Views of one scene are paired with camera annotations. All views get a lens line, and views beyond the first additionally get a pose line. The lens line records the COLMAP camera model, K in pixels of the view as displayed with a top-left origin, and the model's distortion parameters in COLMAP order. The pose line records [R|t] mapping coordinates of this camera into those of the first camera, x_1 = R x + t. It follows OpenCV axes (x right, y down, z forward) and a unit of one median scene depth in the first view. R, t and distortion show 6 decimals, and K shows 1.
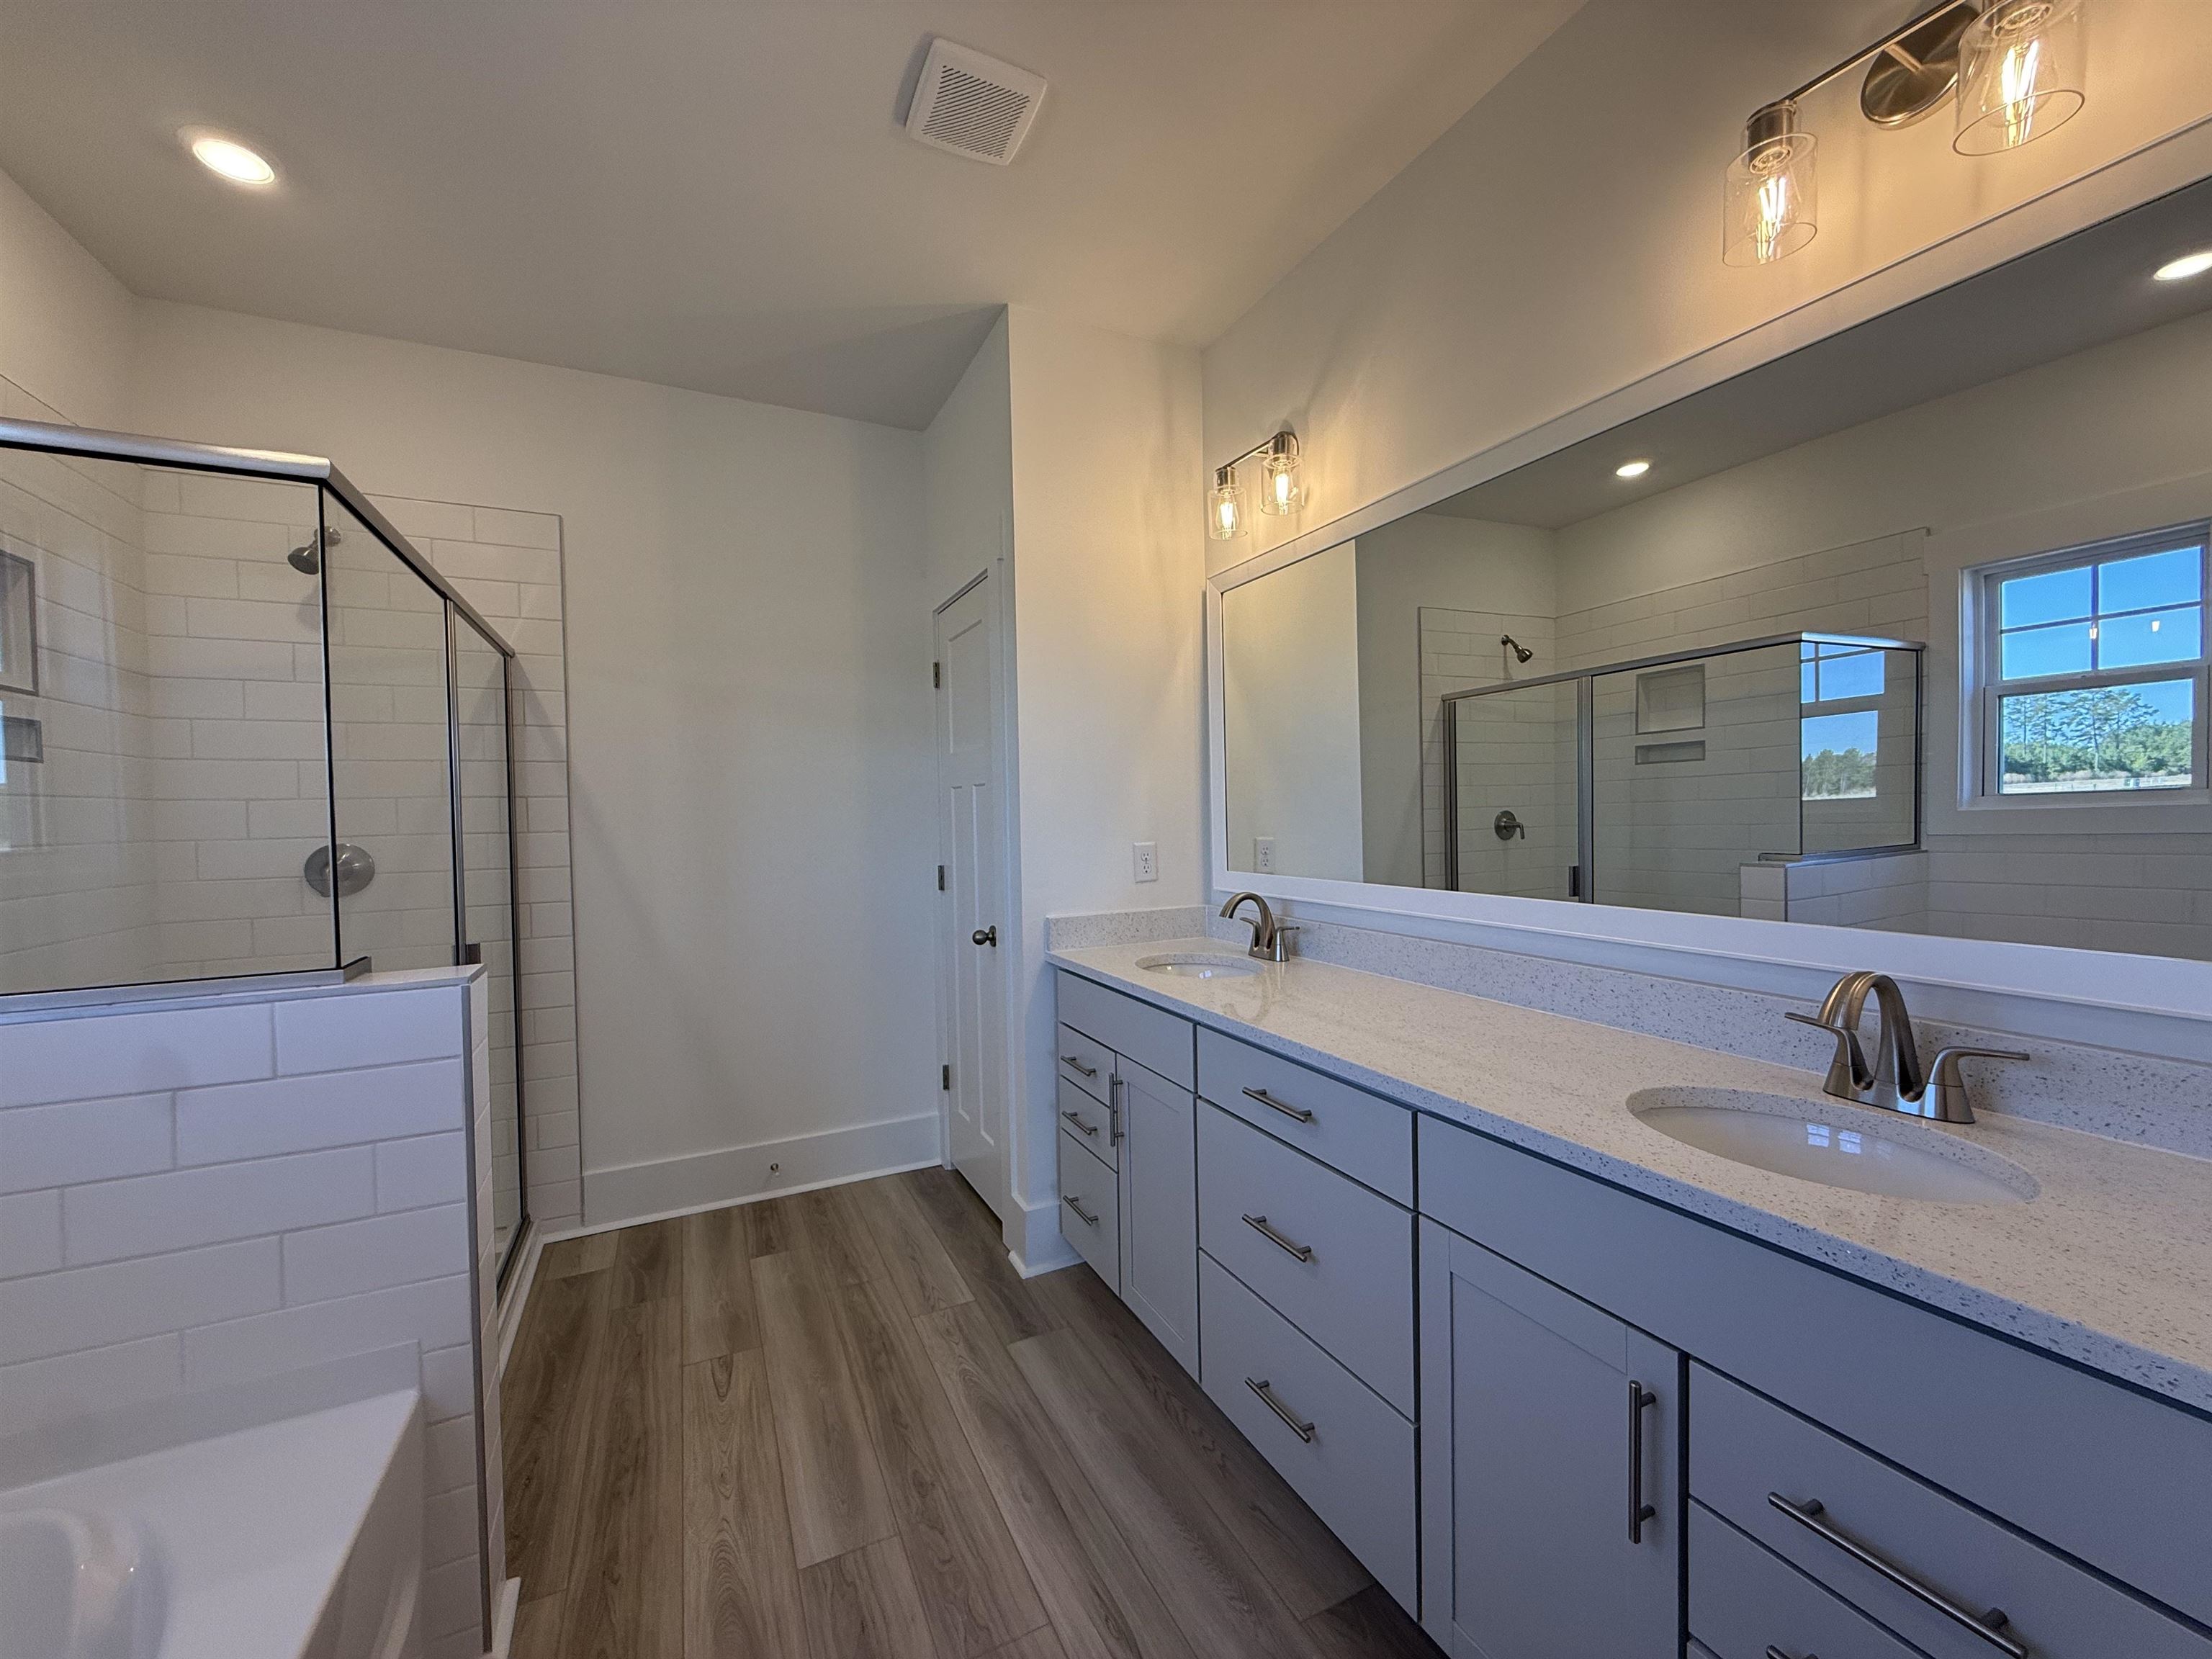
lens RADIAL K [[881.6, 0, 1124.3], [0, 881.6, 822.4], [0, 0, 1]] dist [-0.000664, 0.000213]
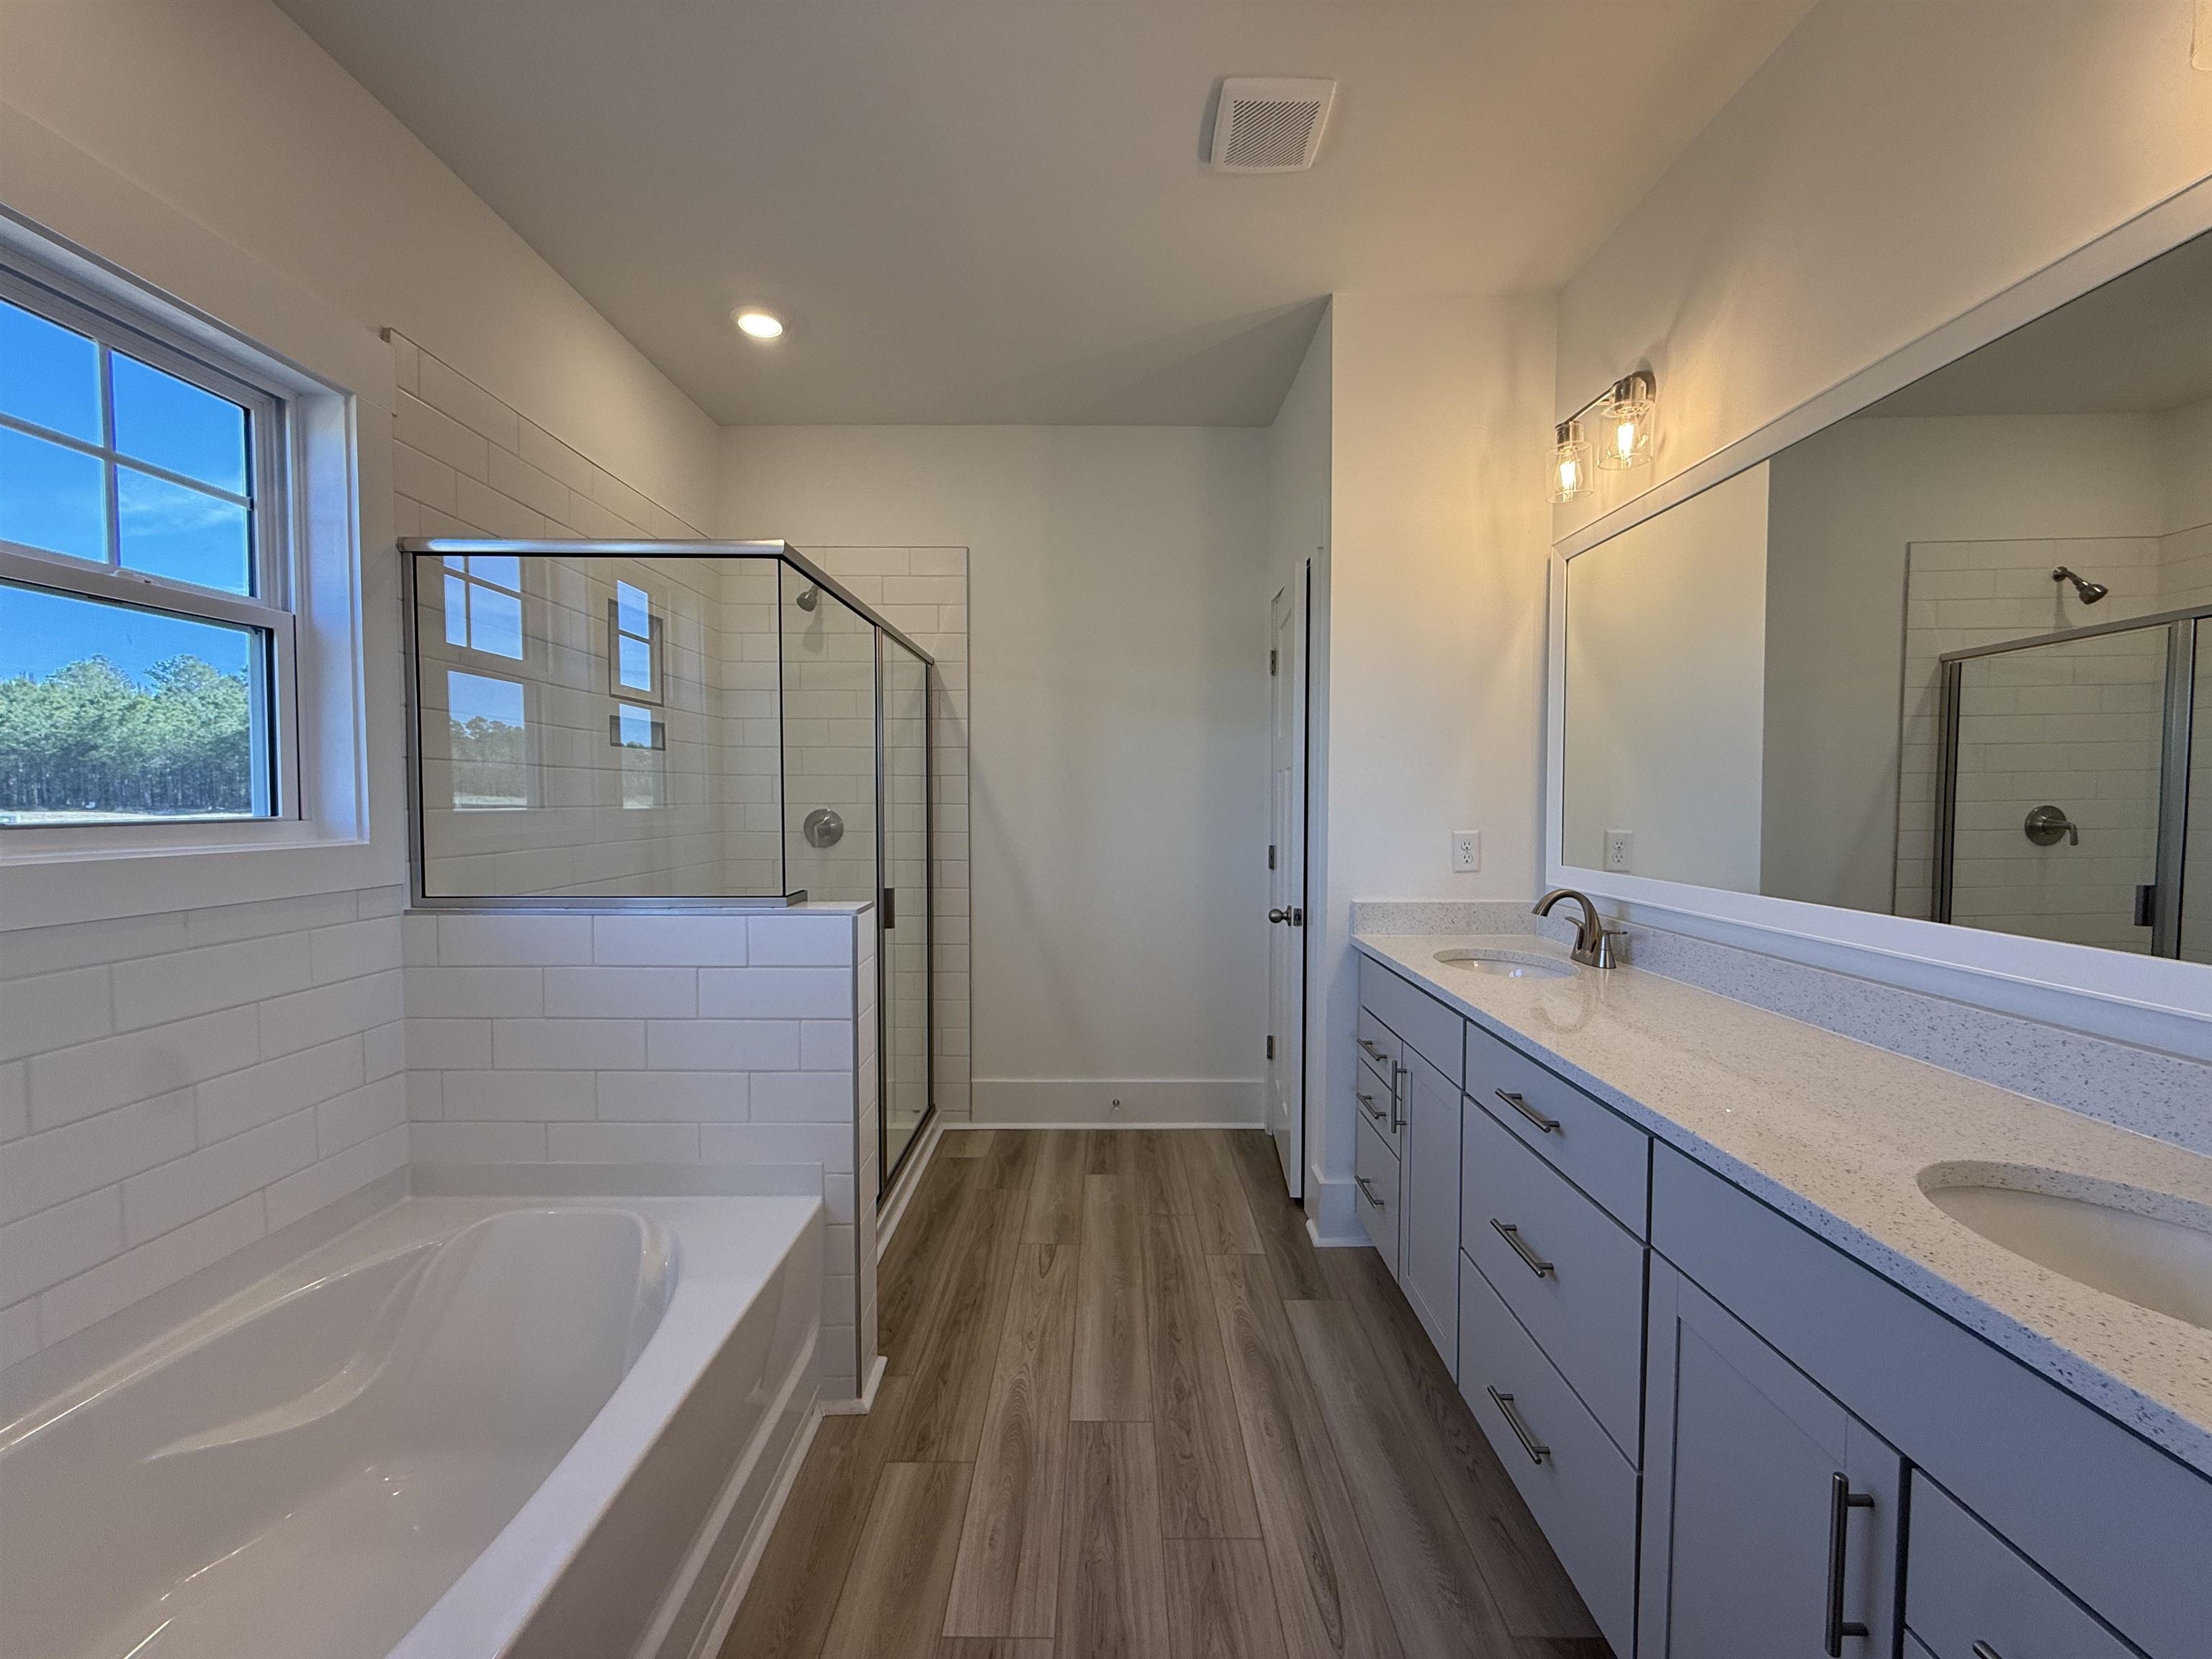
lens RADIAL K [[881.6, 0, 1111.9], [0, 881.6, 821.4], [0, 0, 1]] dist [-0.000664, 0.000213]
pose [[0.899666, 0.033685, -0.435277, 0.151942], [-0.023945, 0.999325, 0.027845, -0.007390], [0.435921, -0.014629, 0.899866, -0.043150]]
